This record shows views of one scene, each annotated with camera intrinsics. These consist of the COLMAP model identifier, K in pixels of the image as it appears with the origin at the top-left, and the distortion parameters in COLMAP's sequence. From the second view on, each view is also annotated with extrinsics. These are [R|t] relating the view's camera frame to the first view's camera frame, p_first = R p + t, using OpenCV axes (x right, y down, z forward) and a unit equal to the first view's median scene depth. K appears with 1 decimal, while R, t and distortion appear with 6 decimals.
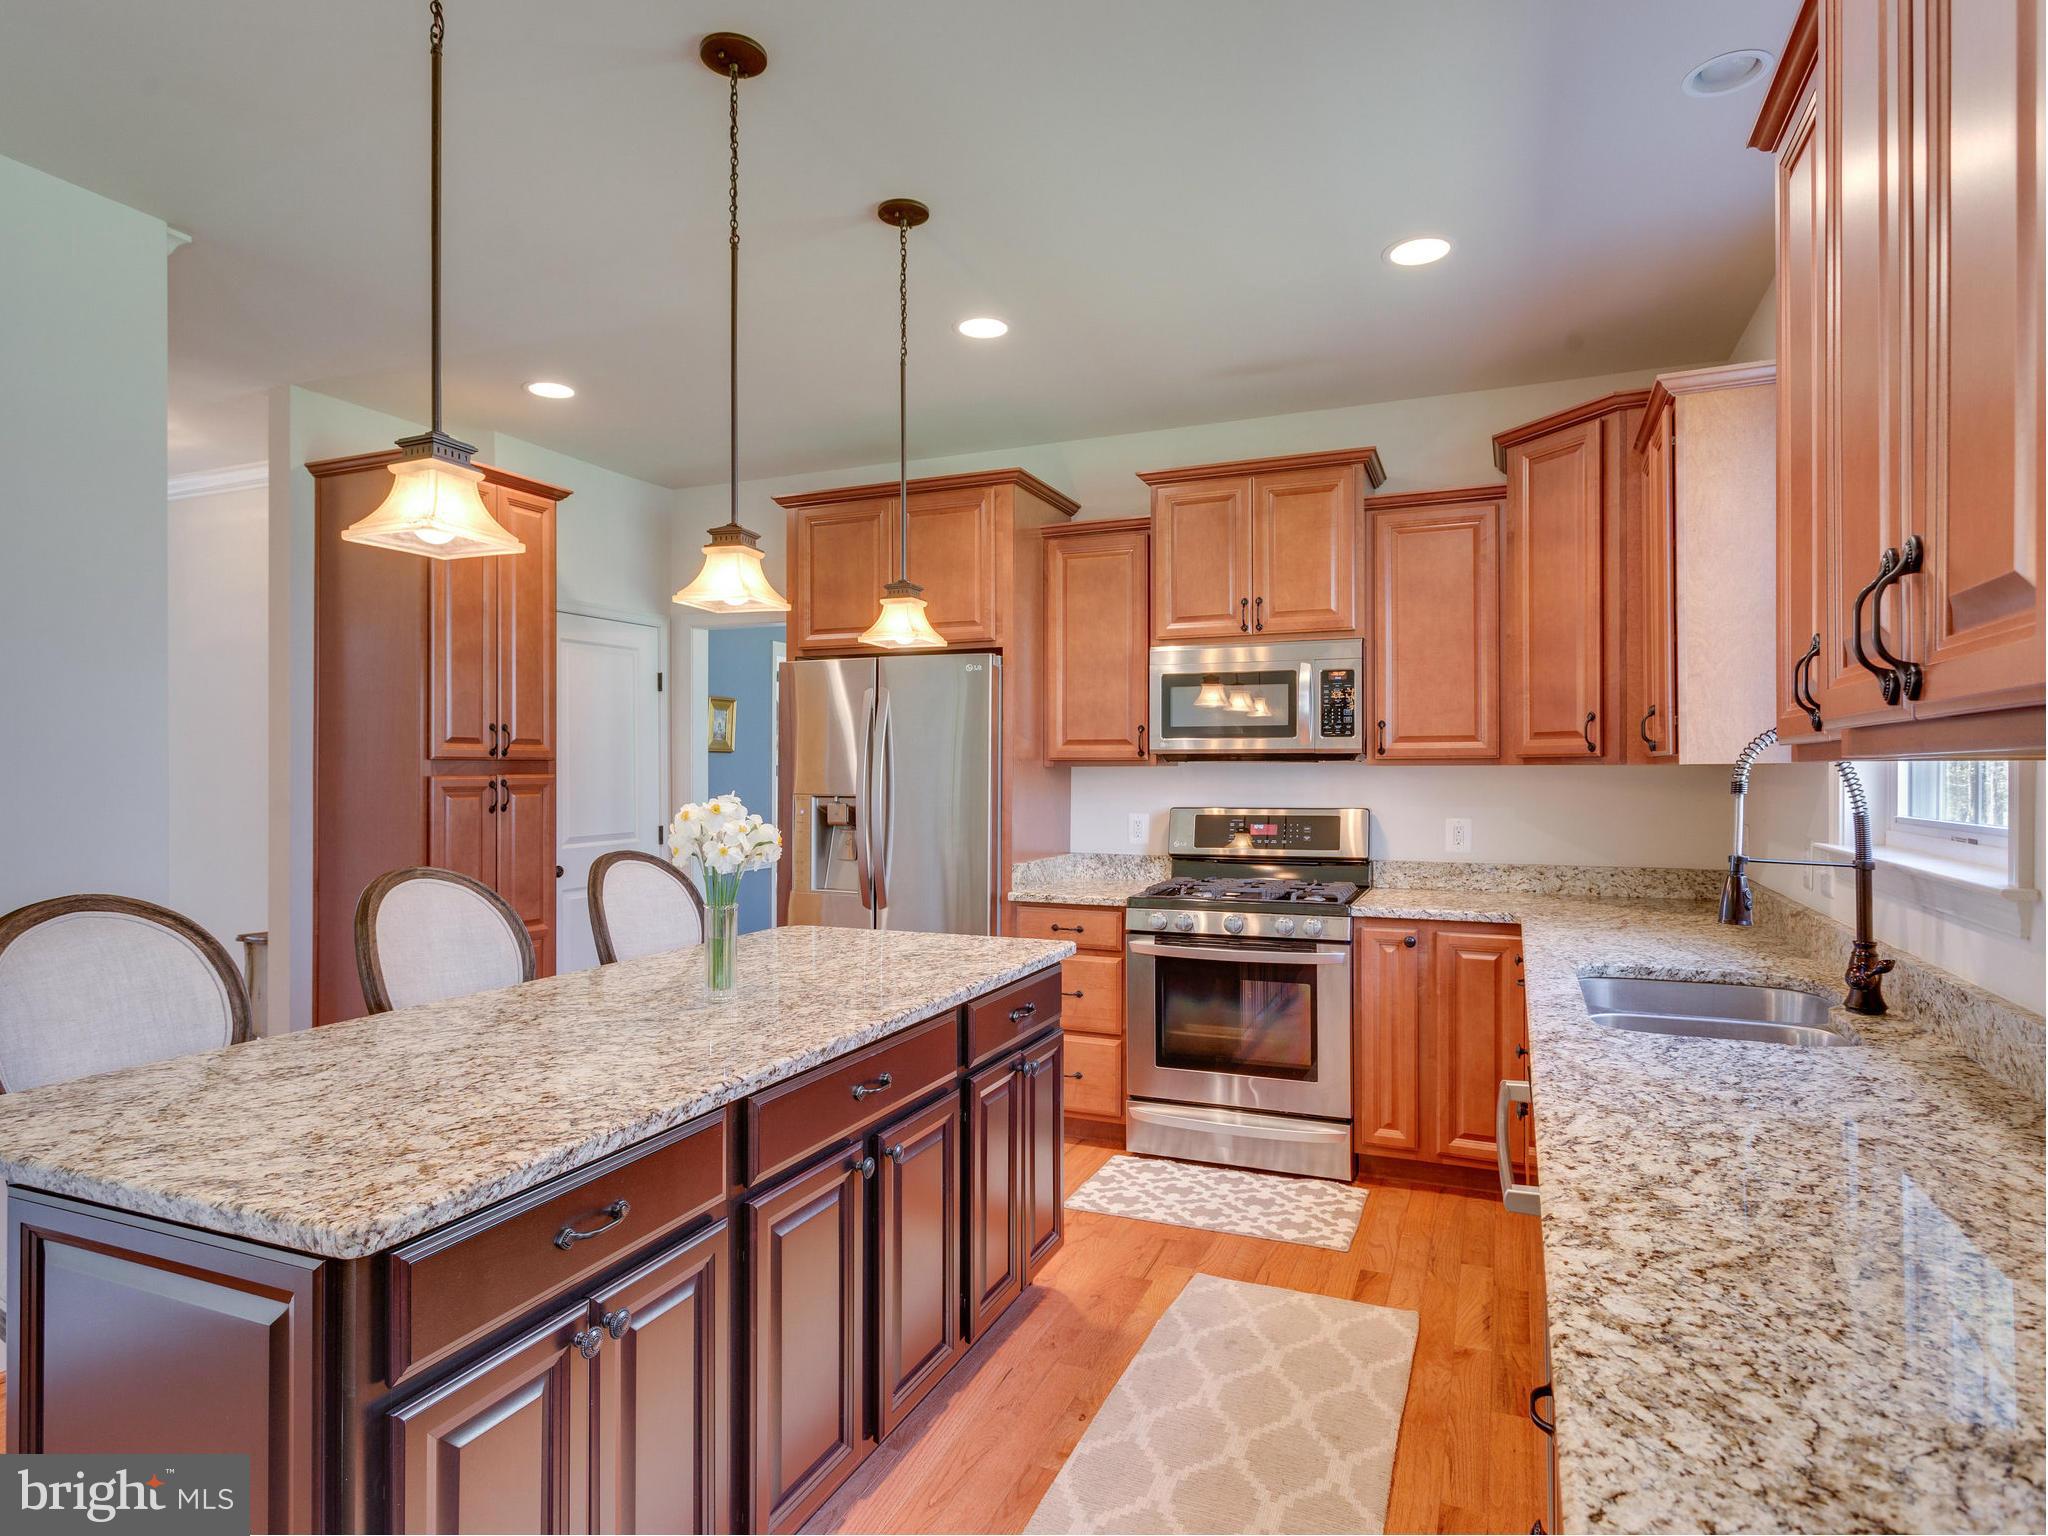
lens RADIAL K [[1131.0, 0, 1014.0], [0, 1131.0, 775.5], [0, 0, 1]] dist [-0.001078, 0.003907]
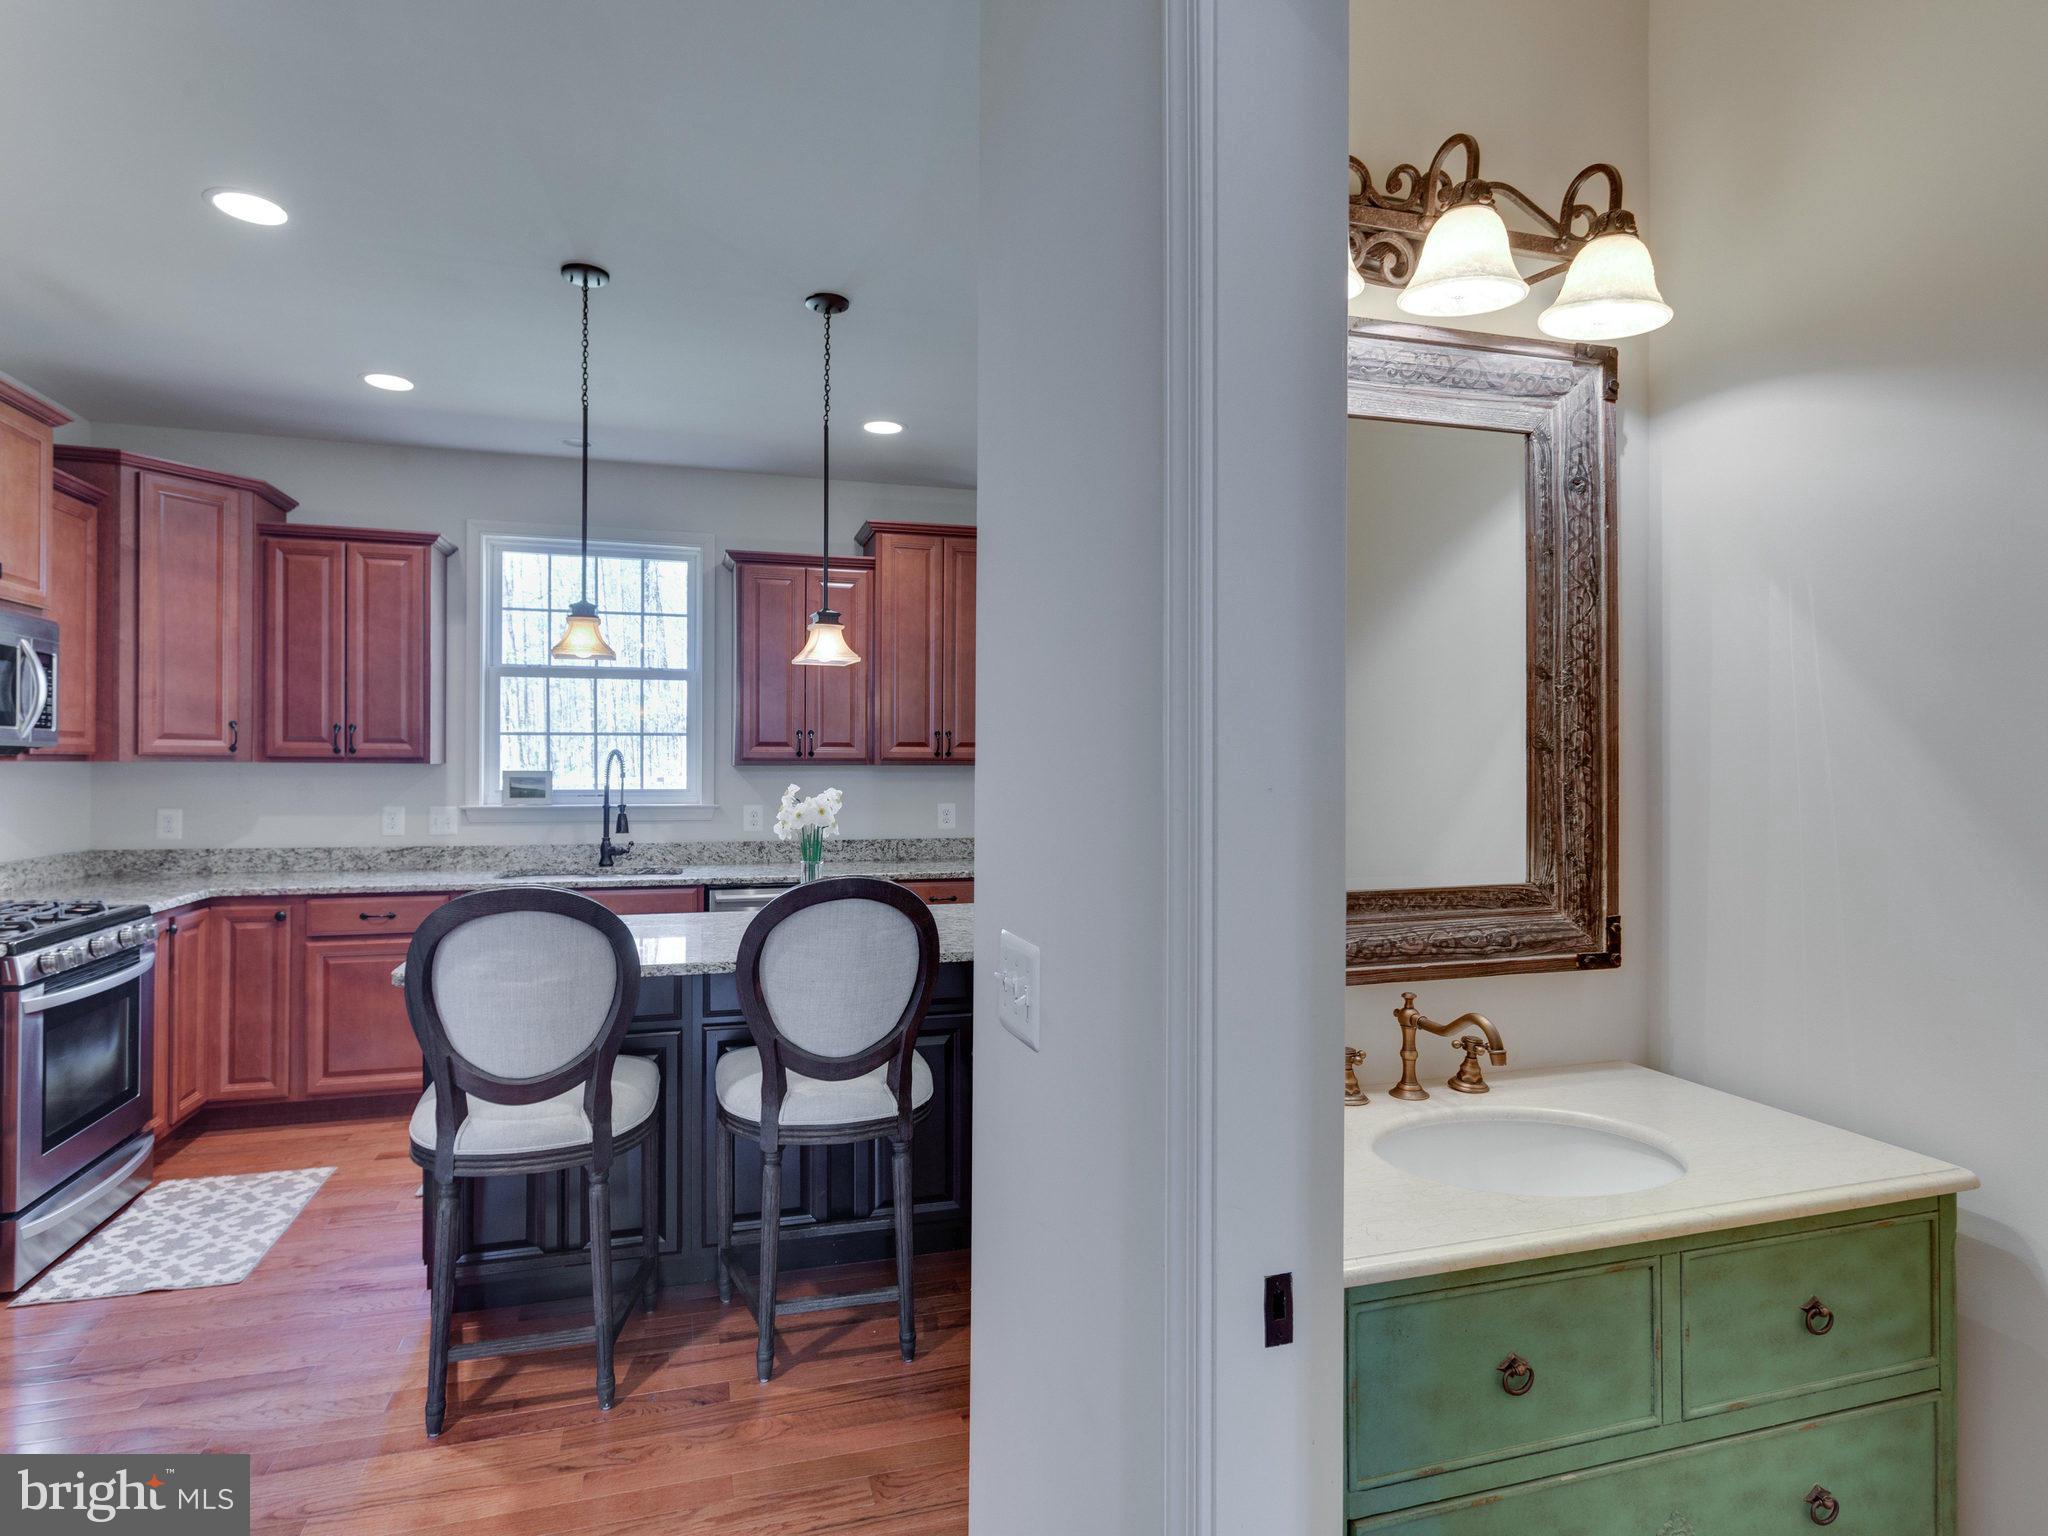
lens RADIAL K [[1131.0, 0, 1008.6], [0, 1131.0, 755.2], [0, 0, 1]] dist [-0.001078, 0.003907]
pose [[-0.648576, 0.013898, 0.761023, -0.993631], [0.002134, 0.999863, -0.016441, 0.005589], [-0.761147, -0.009039, -0.648517, 1.140413]]
